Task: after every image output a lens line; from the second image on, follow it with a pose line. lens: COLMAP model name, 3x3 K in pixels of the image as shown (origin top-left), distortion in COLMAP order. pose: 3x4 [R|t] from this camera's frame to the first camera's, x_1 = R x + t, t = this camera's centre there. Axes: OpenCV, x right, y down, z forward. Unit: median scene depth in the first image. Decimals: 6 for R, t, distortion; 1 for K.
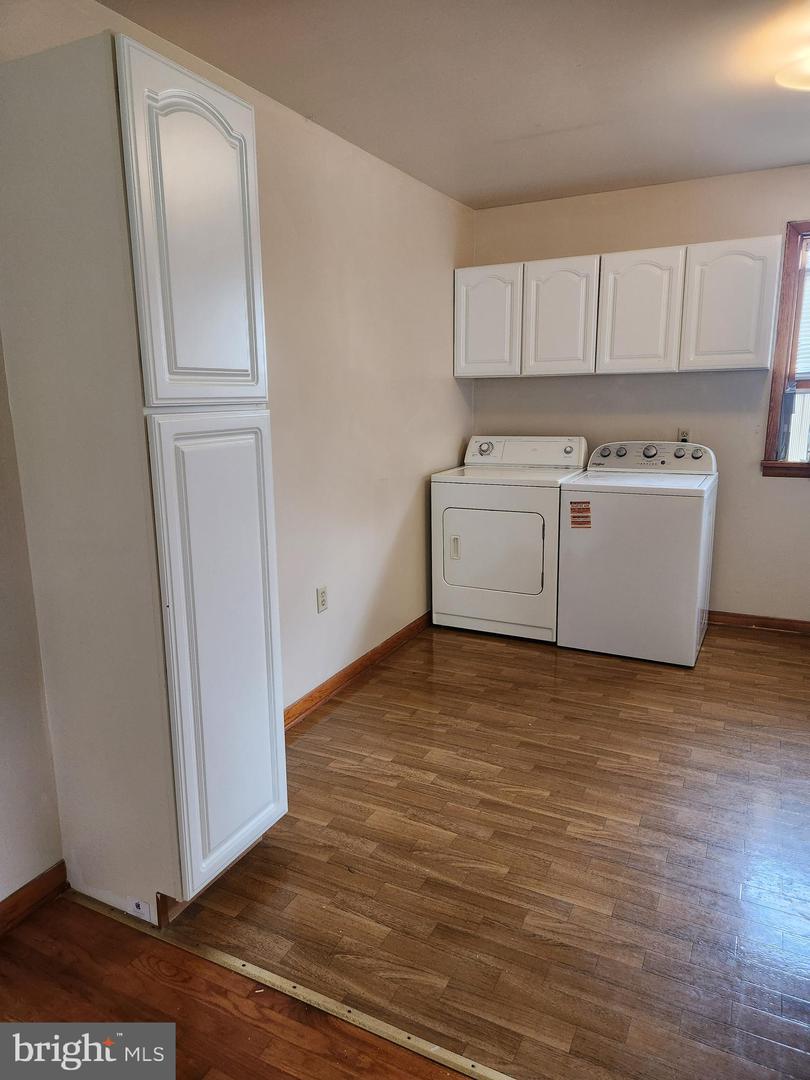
lens RADIAL K [[720.7, 0, 400.6], [0, 720.7, 542.3], [0, 0, 1]] dist [0.028953, -0.000839]
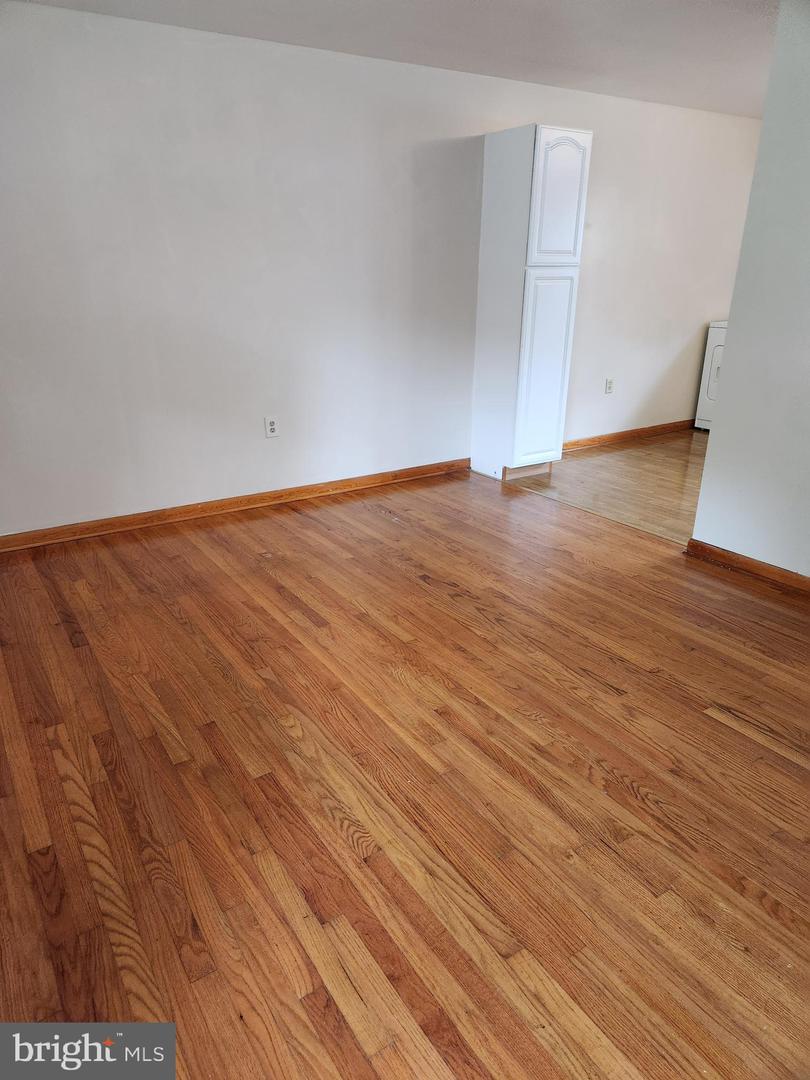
lens RADIAL K [[720.7, 0, 401.4], [0, 720.7, 536.7], [0, 0, 1]] dist [0.028953, -0.000839]
pose [[0.865370, 0.188721, -0.464241, 0.549787], [-0.117492, 0.976965, 0.178141, 0.296574], [0.487166, -0.099613, 0.867609, -1.326214]]
